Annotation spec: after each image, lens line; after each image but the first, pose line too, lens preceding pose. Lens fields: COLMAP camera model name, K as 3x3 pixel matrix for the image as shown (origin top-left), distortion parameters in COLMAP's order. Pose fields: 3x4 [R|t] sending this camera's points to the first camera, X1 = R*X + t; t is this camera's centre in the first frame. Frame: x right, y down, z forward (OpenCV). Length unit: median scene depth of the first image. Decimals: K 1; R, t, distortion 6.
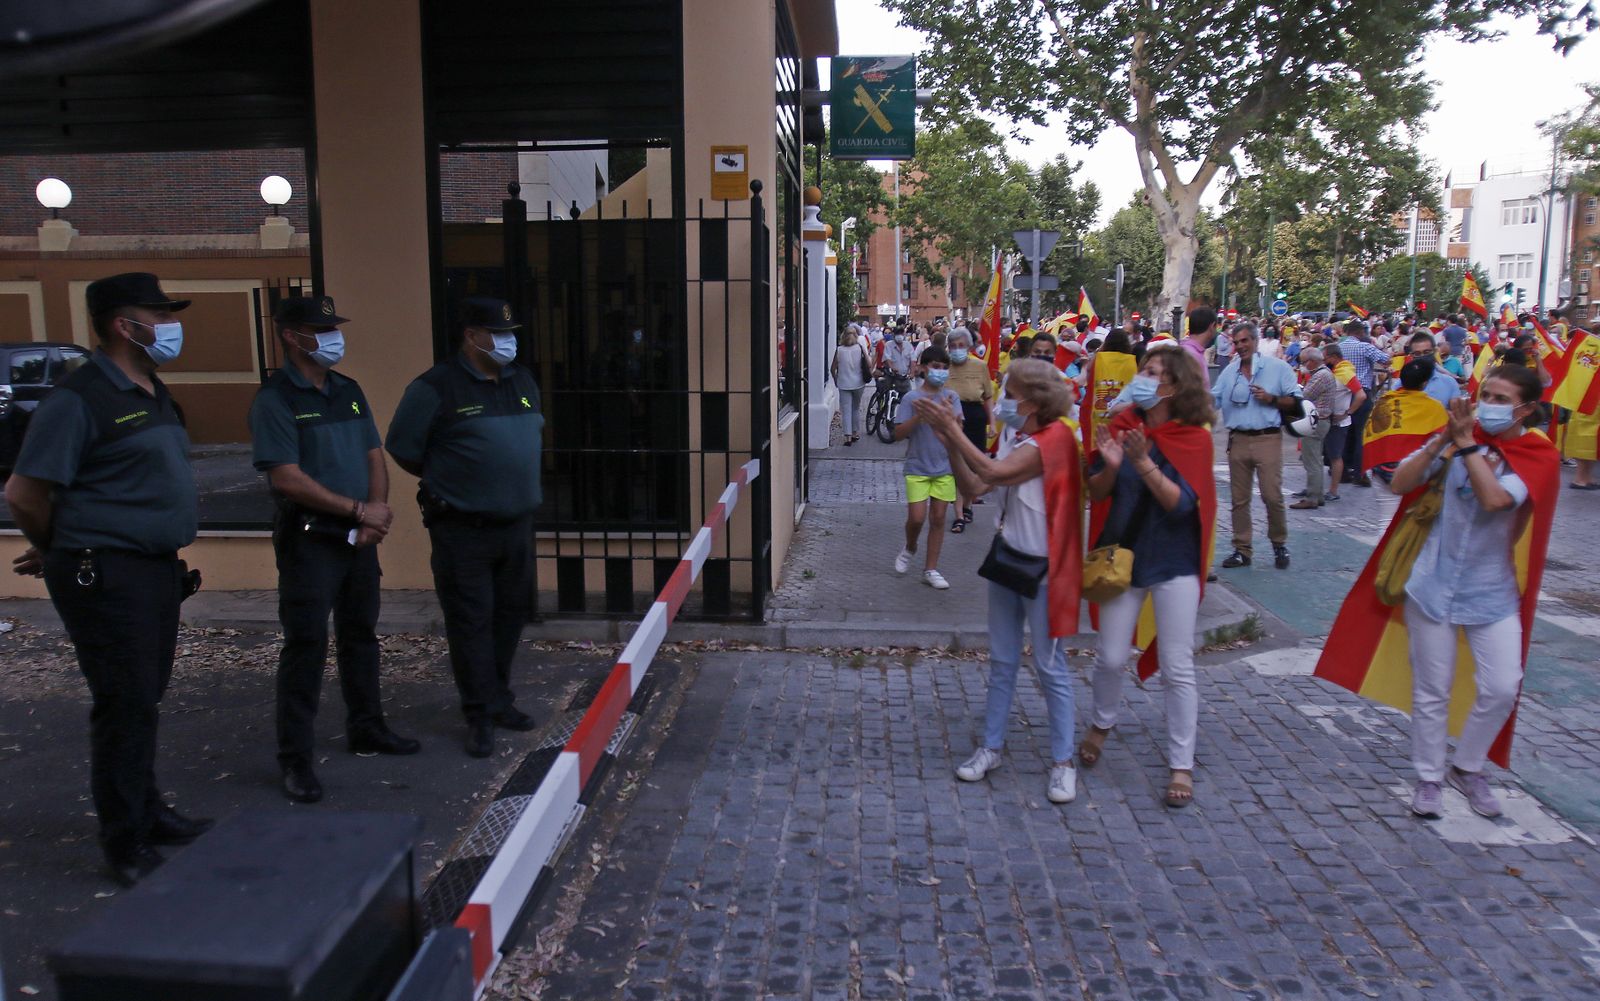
lens RADIAL K [[1185.2, 0, 845.4], [0, 1185.2, 507.2], [0, 0, 1]] dist [-0.039331, 0.014457]
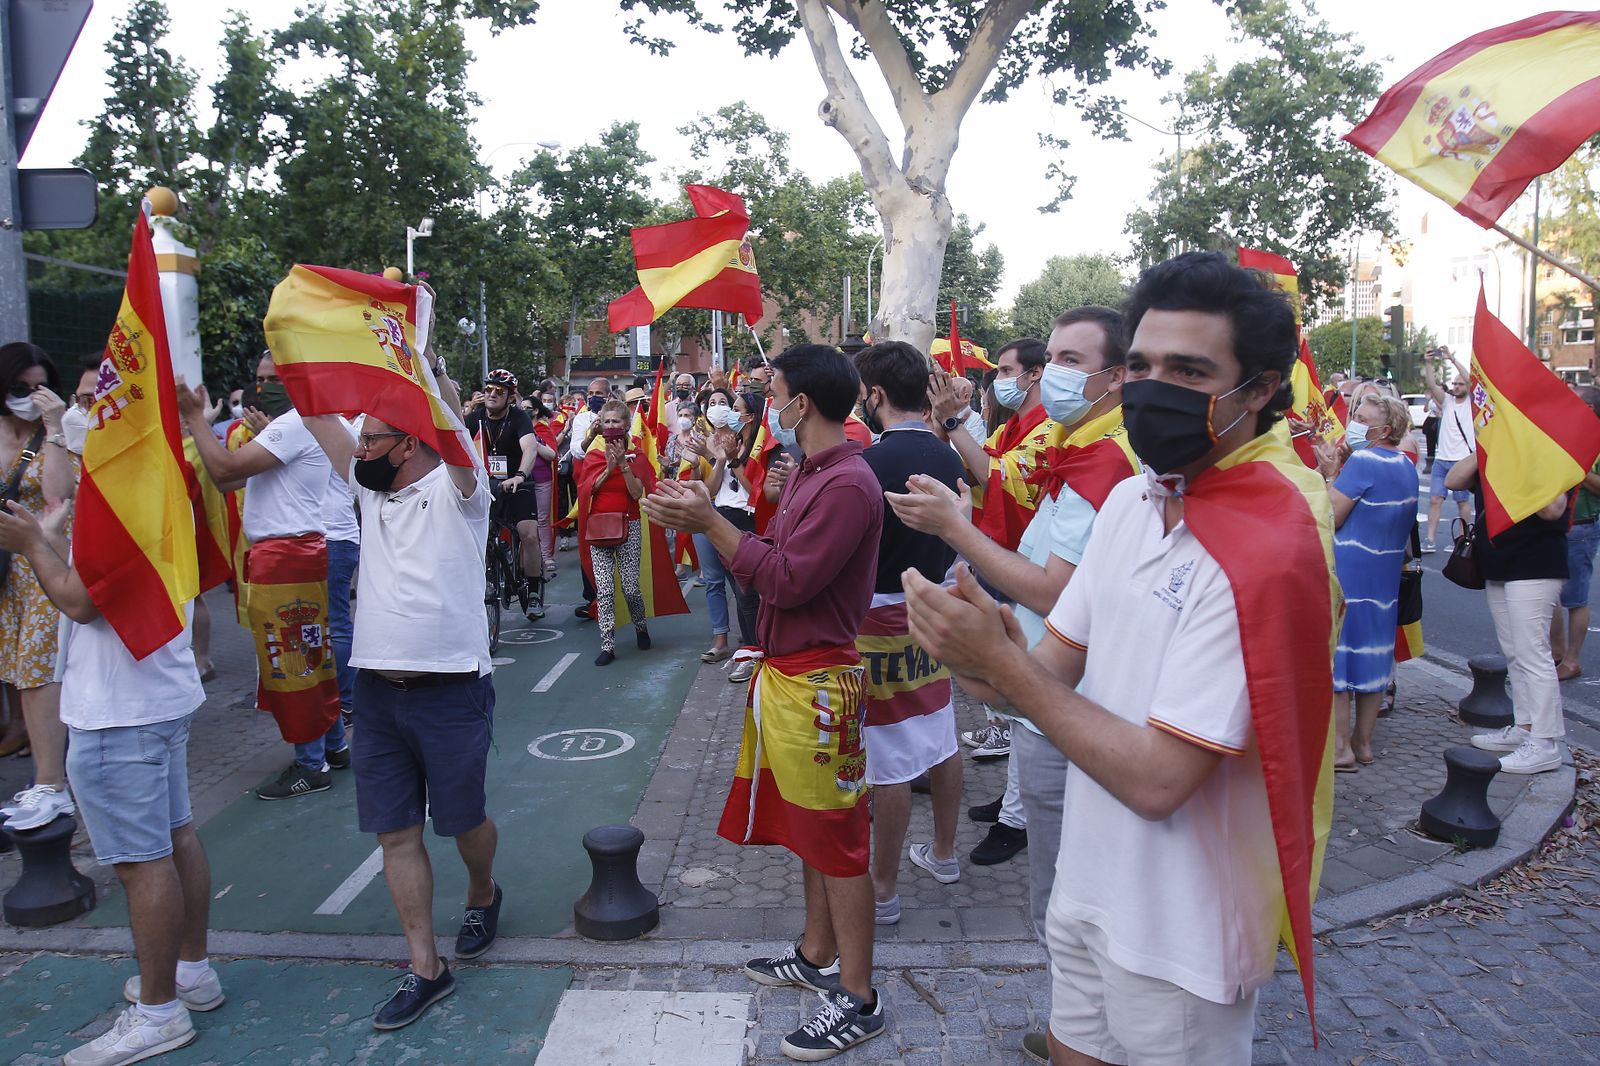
lens RADIAL K [[1169.8, 0, 808.4], [0, 1169.8, 533.6], [0, 0, 1]] dist [-0.071491, 0.039653]
pose [[0.999812, -0.015460, 0.011742, 0.067953], [0.015986, 0.998807, -0.046145, -0.021601], [-0.011014, 0.046324, 0.998866, 0.157458]]
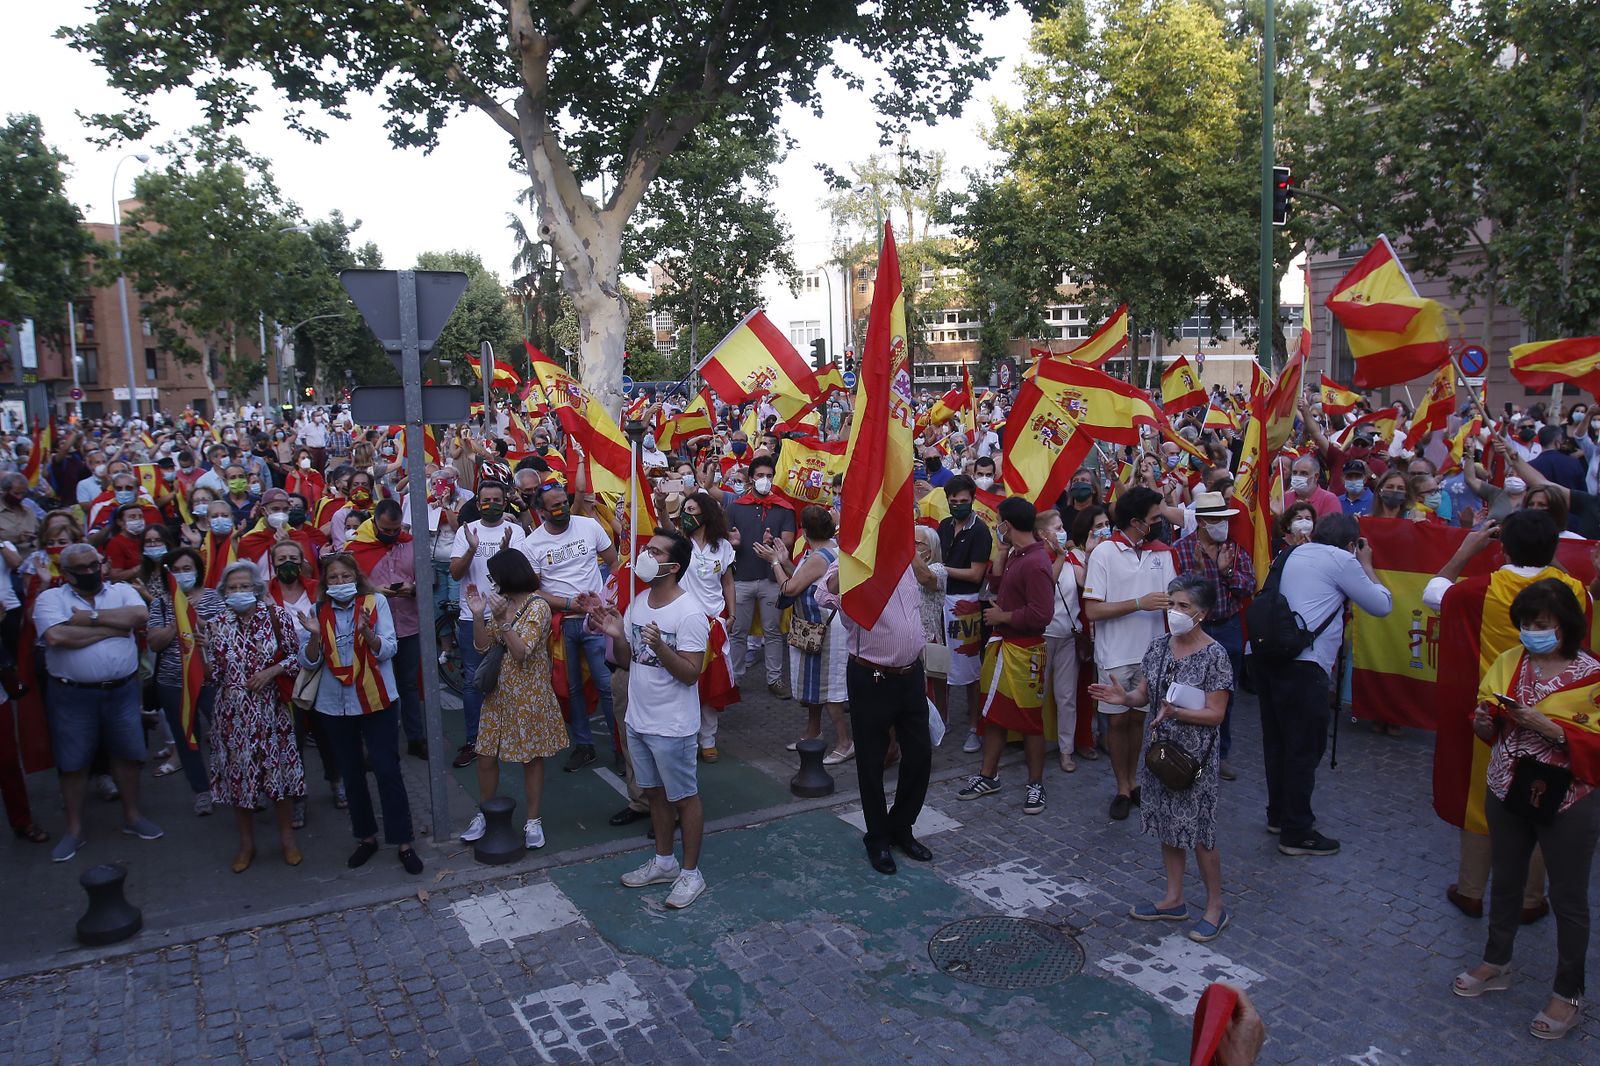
lens RADIAL K [[1169.8, 0, 789.3], [0, 1169.8, 526.3], [0, 0, 1]] dist [-0.071491, 0.039653]
pose [[0.853797, -0.085038, 0.513614, 0.014064], [0.104029, 0.994540, -0.008266, -0.027952], [-0.510106, 0.060488, 0.857982, 0.127811]]
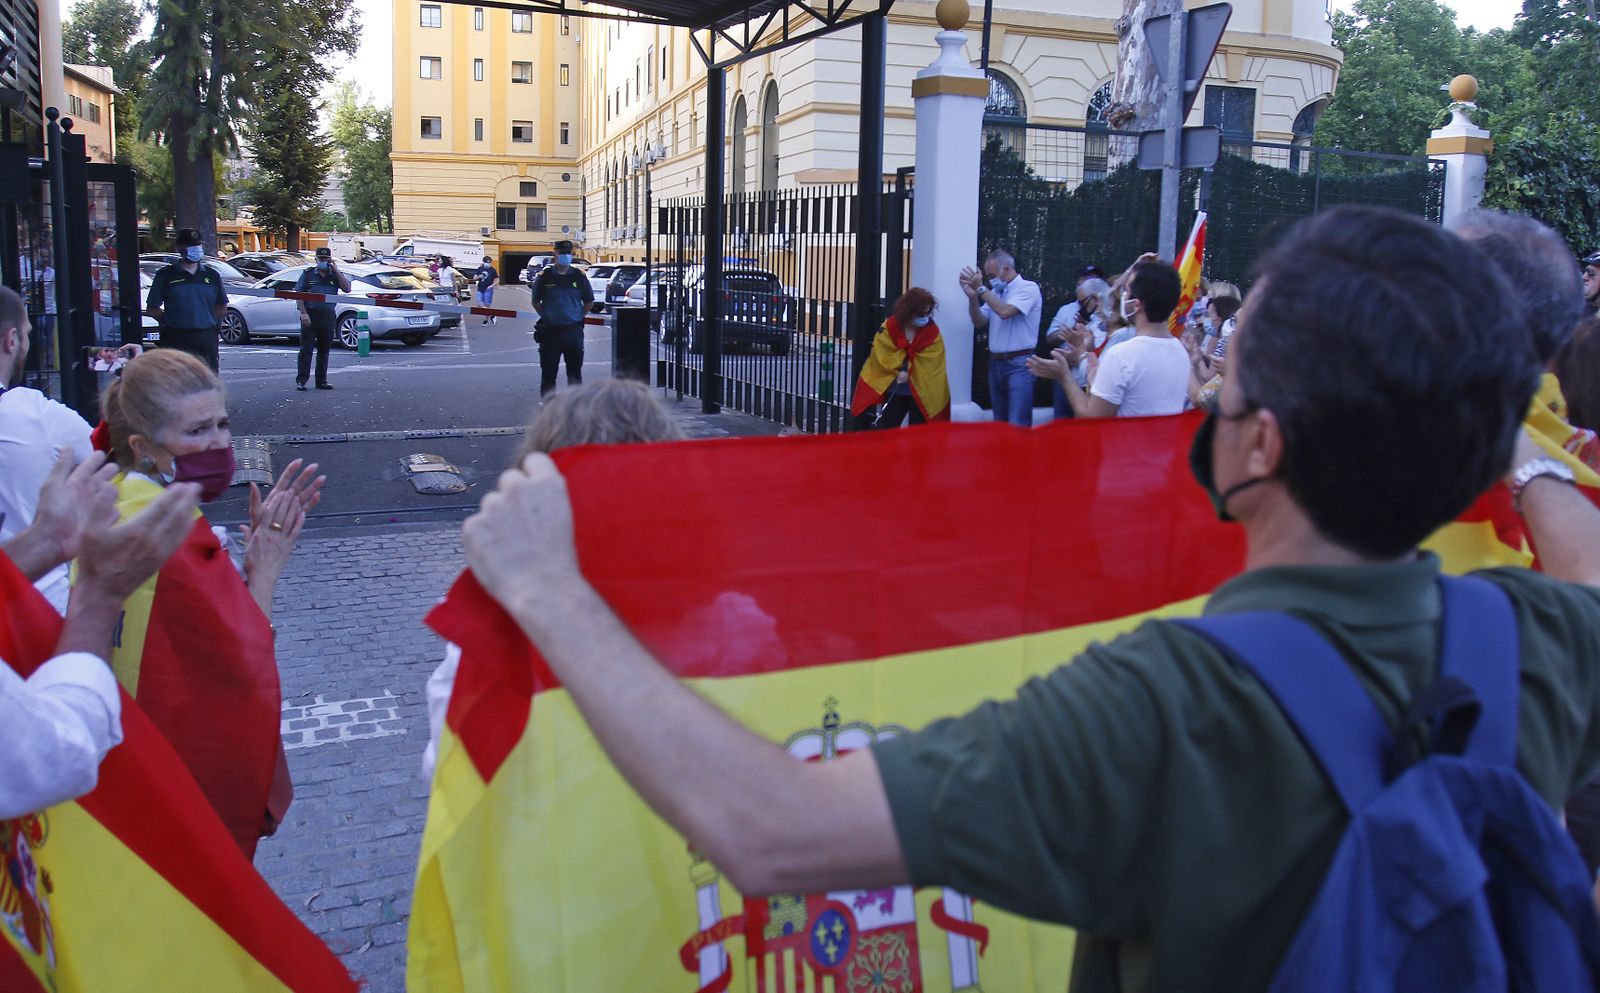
lens RADIAL K [[1245.9, 0, 821.7], [0, 1245.9, 434.4], [0, 0, 1]] dist [-0.075316, 0.022660]
pose [[0.471295, 0.136672, -0.871322, 0.096097], [-0.156034, 0.985258, 0.070146, -0.022602], [0.868064, 0.102896, 0.485672, 0.149173]]
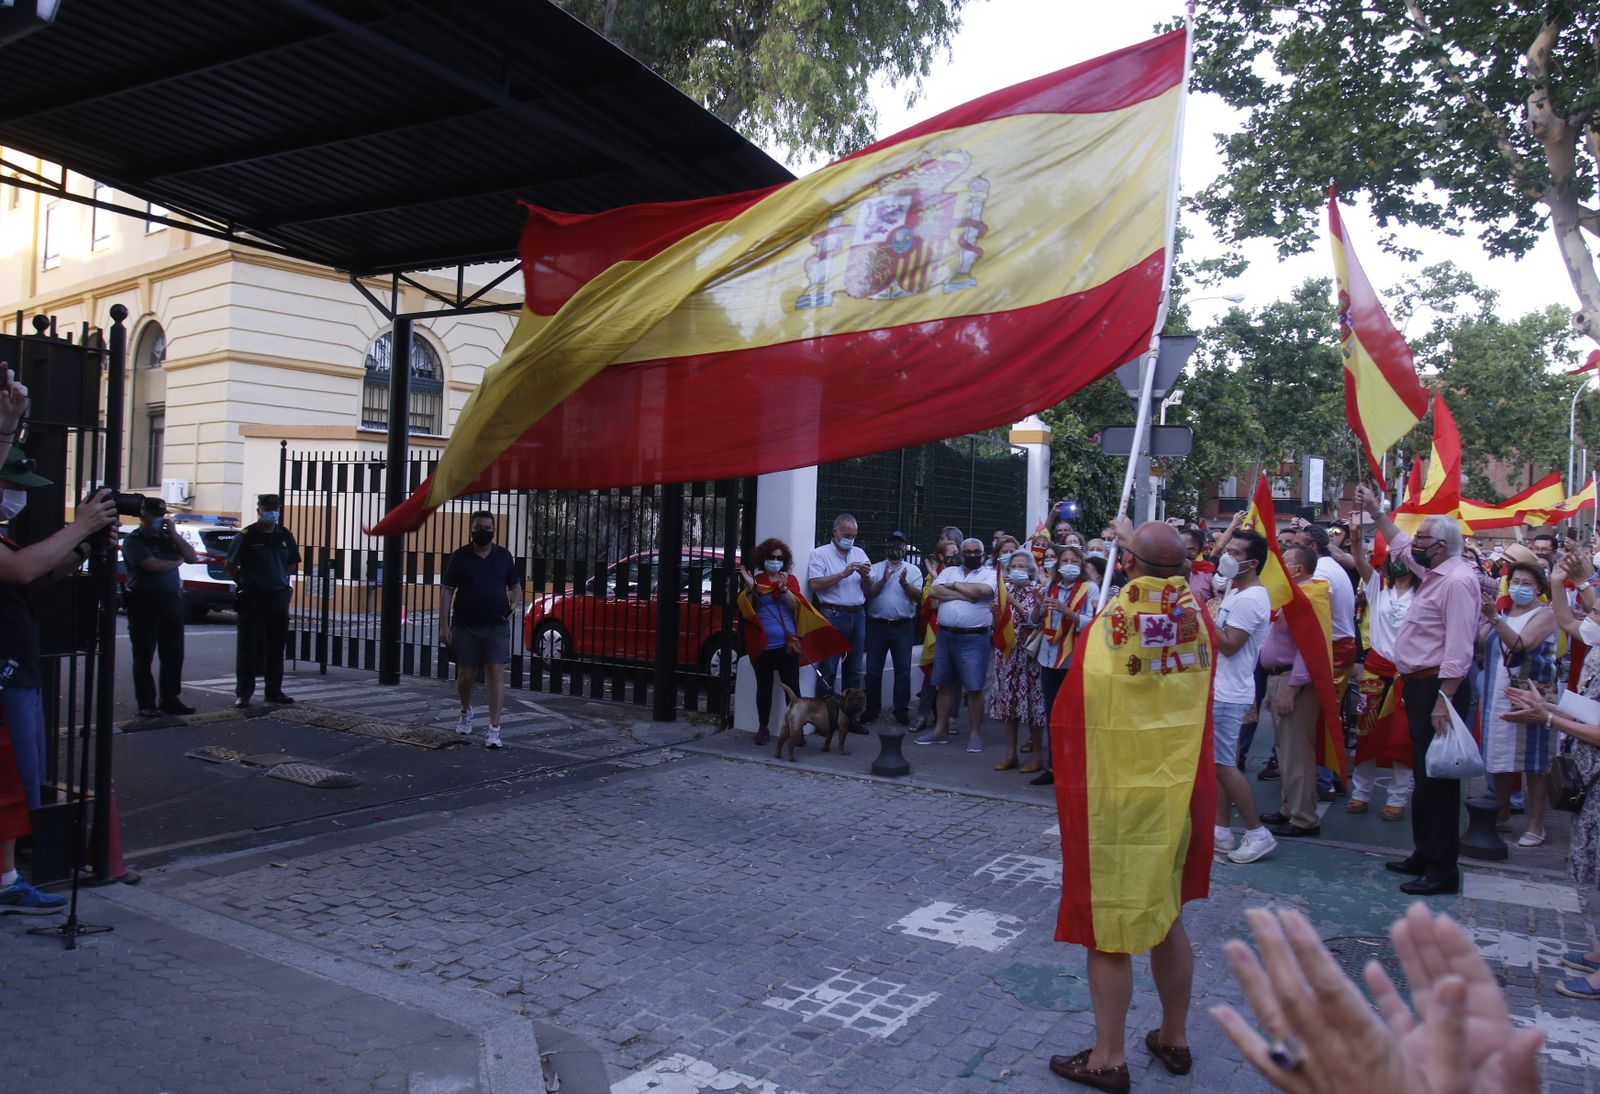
lens RADIAL K [[1223.9, 0, 824.6], [0, 1223.9, 538.9], [0, 0, 1]] dist [-0.076540, 0.027024]
pose [[0.884977, 0.030262, -0.464651, 0.057711], [-0.104657, 0.985281, -0.135162, -0.014014], [0.453721, 0.168244, 0.875118, 0.105110]]
